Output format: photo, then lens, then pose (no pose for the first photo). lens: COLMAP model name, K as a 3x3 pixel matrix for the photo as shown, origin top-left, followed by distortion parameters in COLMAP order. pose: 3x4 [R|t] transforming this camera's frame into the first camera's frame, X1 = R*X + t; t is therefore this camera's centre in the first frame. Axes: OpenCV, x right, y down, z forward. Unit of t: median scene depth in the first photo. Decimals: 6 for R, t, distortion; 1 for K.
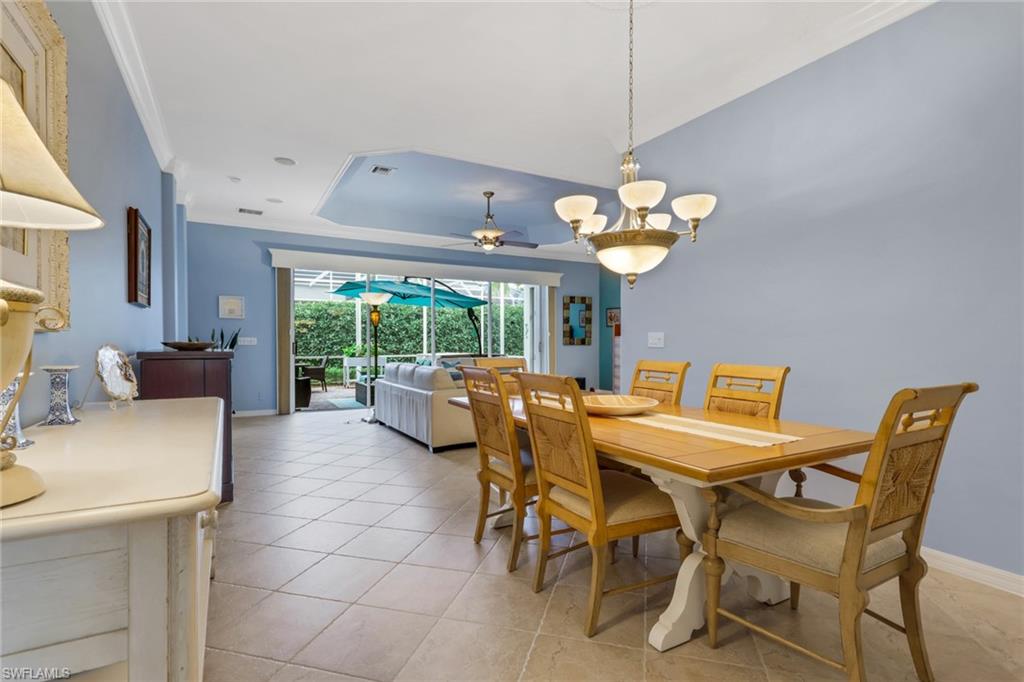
lens RADIAL K [[489.6, 0, 512.0], [0, 489.6, 341.0], [0, 0, 1]] dist [0.000969, 0.000060]
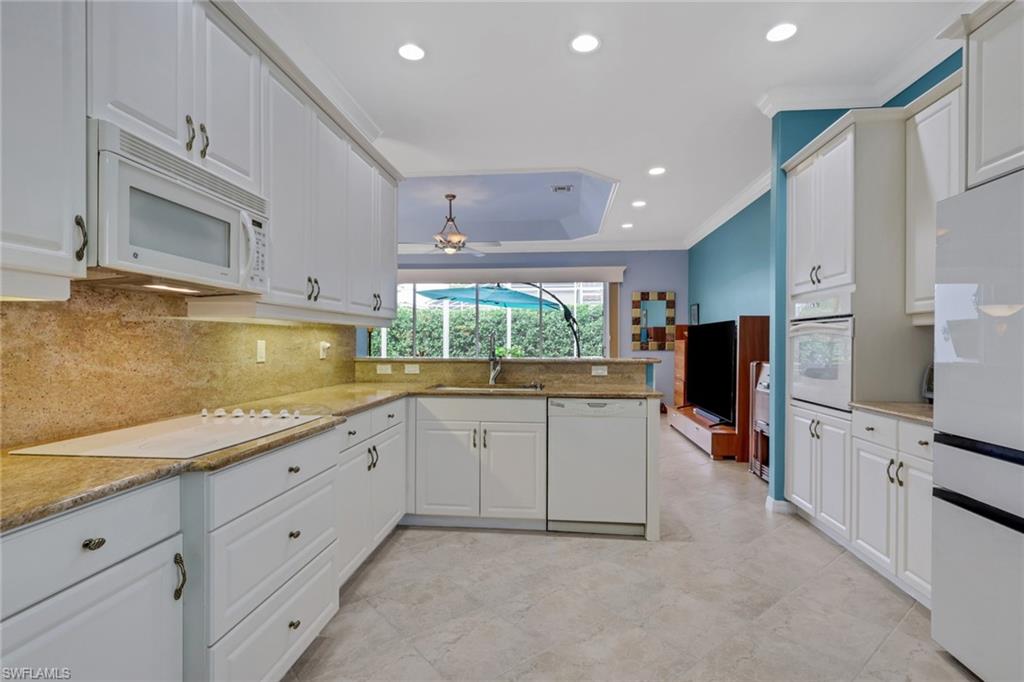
lens RADIAL K [[510.5, 0, 512.0], [0, 510.5, 341.0], [0, 0, 1]] dist [0.000796, 0.000019]
pose [[0.823189, 0.000639, -0.567767, 0.424087], [-0.001854, 0.999997, -0.001563, -0.005900], [0.567764, 0.002339, 0.823188, 0.148753]]
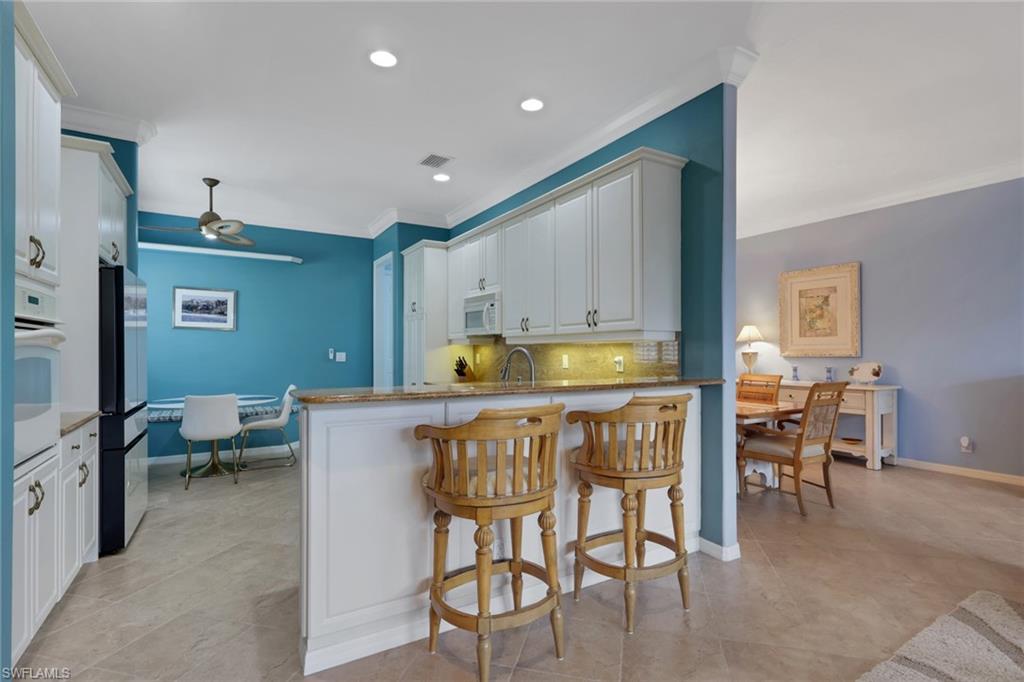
lens RADIAL K [[483.7, 0, 516.5], [0, 483.7, 354.2], [0, 0, 1]] dist [0.000007, 0.000351]
pose [[-0.999479, -0.000961, -0.032249, 0.227902], [-0.001194, 0.999973, 0.007212, -0.009988], [0.032241, 0.007246, -0.999454, 0.680531]]
